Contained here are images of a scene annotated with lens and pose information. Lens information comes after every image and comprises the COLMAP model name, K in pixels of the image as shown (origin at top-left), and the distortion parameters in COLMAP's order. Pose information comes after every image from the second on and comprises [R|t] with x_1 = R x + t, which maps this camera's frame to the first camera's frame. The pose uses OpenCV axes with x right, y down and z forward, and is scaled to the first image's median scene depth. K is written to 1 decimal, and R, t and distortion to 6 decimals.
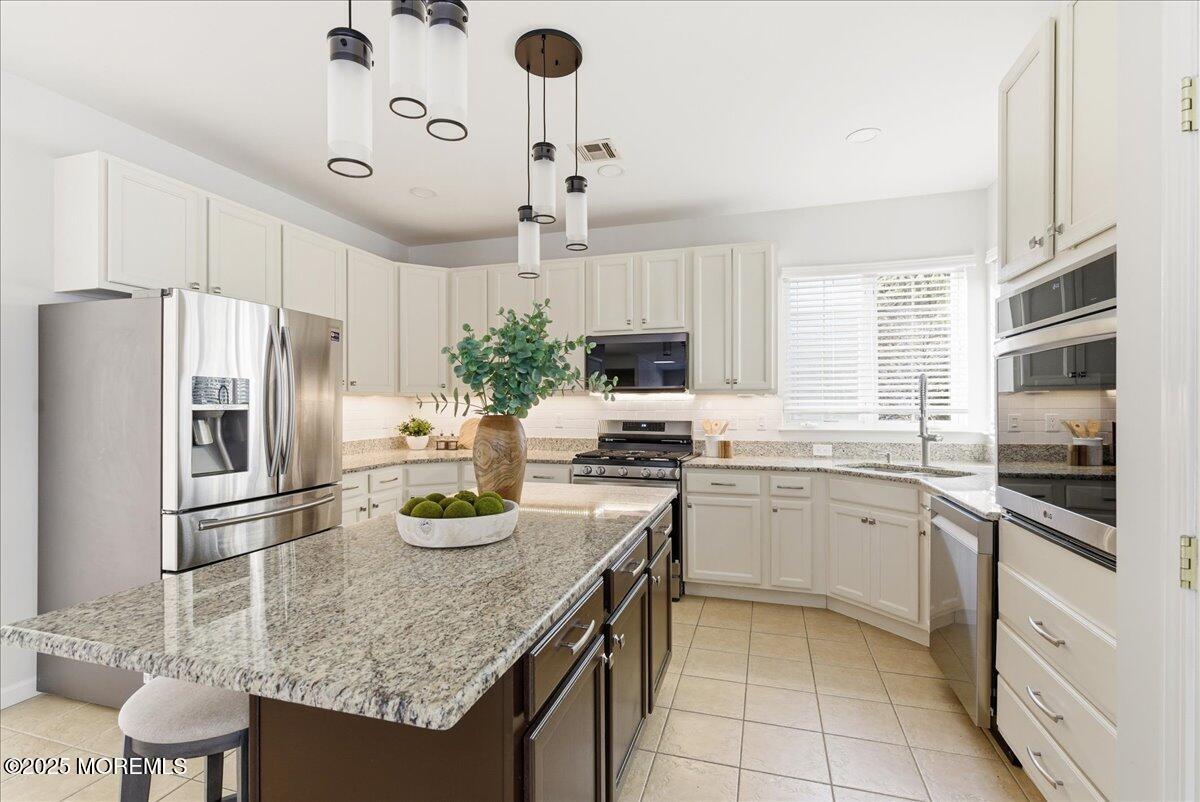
lens RADIAL K [[551.9, 0, 600.4], [0, 551.9, 404.5], [0, 0, 1]] dist [0.001050, 0.000211]
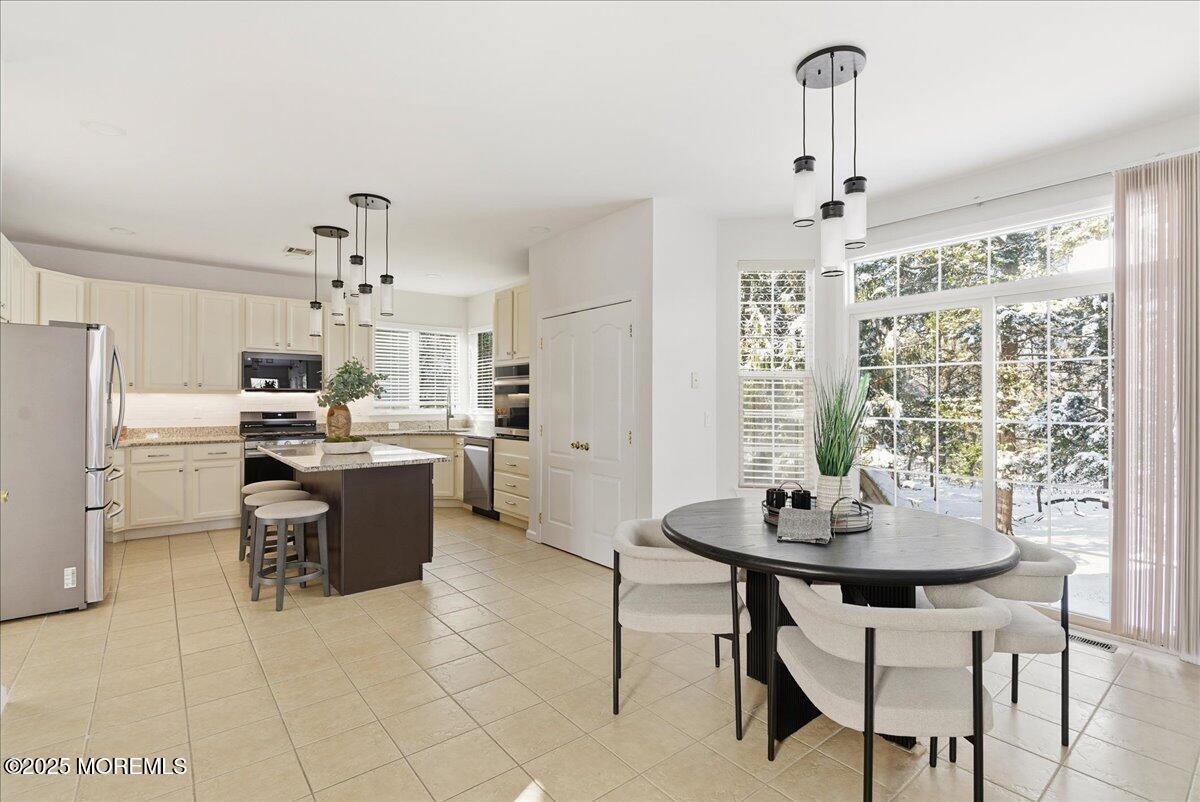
lens RADIAL K [[551.9, 0, 600.4], [0, 551.9, 404.5], [0, 0, 1]] dist [0.001050, 0.000211]
pose [[0.560341, -0.006015, 0.828240, -0.742782], [0.003300, 0.999982, 0.005030, 0.006219], [-0.828255, -0.000085, 0.560351, -0.603221]]
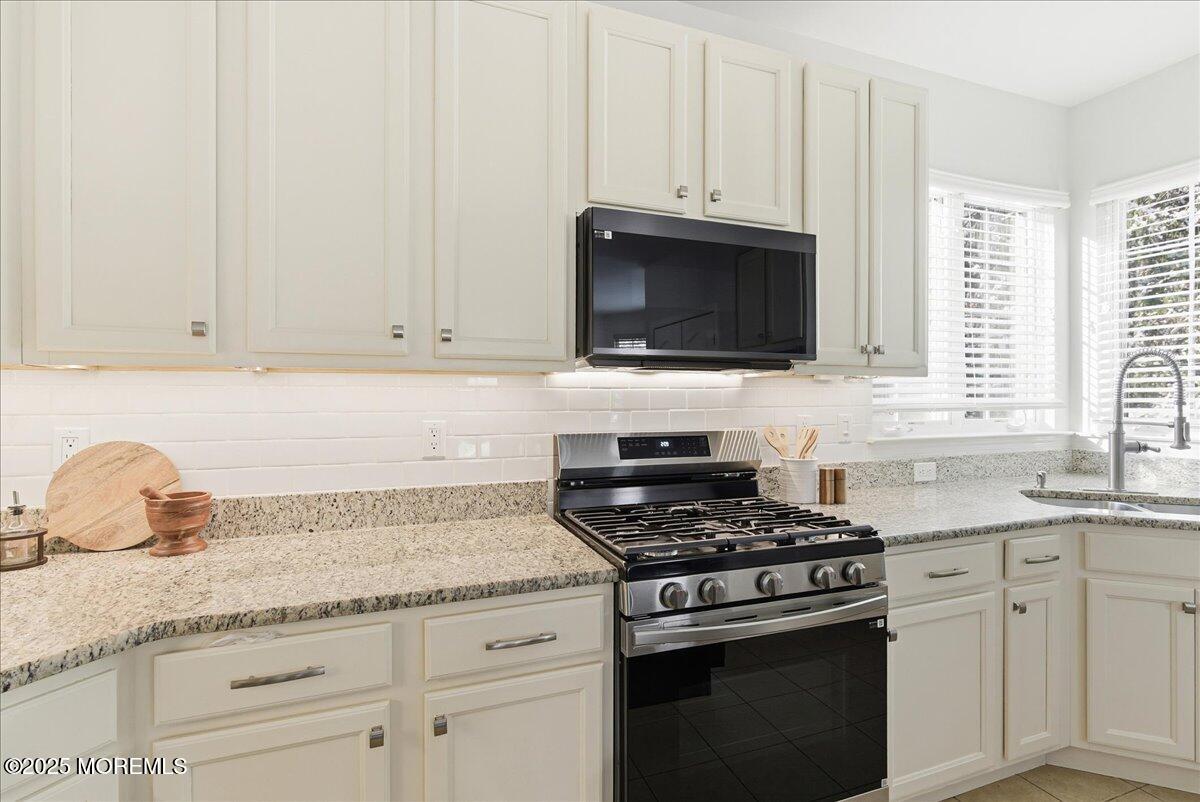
lens RADIAL K [[578.6, 0, 600.0], [0, 578.6, 401.0], [0, 0, 1]] dist [0.001634, 0.000406]
pose [[0.785144, -0.008537, 0.619255, -0.274548], [0.000492, 0.999913, 0.013160, -0.002823], [-0.619313, -0.010028, 0.785080, 0.752299]]
